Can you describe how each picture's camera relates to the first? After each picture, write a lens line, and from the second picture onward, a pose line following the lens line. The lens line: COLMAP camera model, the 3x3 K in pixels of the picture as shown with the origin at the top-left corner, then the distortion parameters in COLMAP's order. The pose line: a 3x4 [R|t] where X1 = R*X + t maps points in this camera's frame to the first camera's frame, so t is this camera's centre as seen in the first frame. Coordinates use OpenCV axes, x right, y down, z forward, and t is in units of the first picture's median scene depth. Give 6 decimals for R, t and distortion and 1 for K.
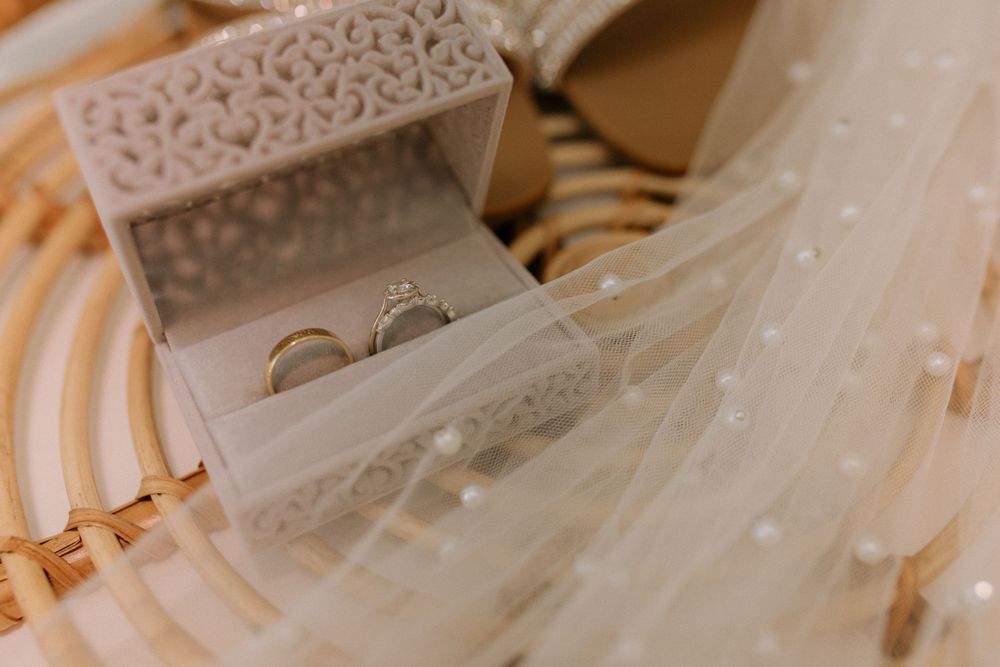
lens RADIAL K [[1024.6, 0, 504.6], [0, 1024.6, 369.0], [0, 0, 1]] dist [0.010517, -0.006500]
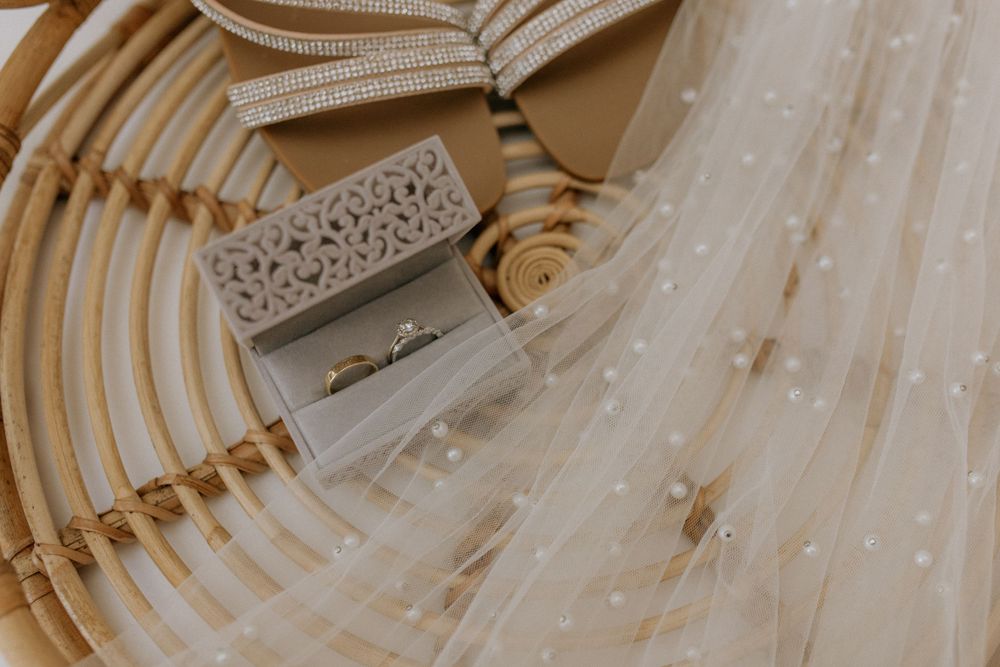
lens RADIAL K [[1024.6, 0, 504.6], [0, 1024.6, 369.0], [0, 0, 1]] dist [0.010517, -0.006500]
pose [[0.998096, -0.001537, 0.061663, -0.053473], [-0.023089, 0.917705, 0.396591, -0.702076], [-0.057198, -0.397260, 0.915922, -0.515446]]
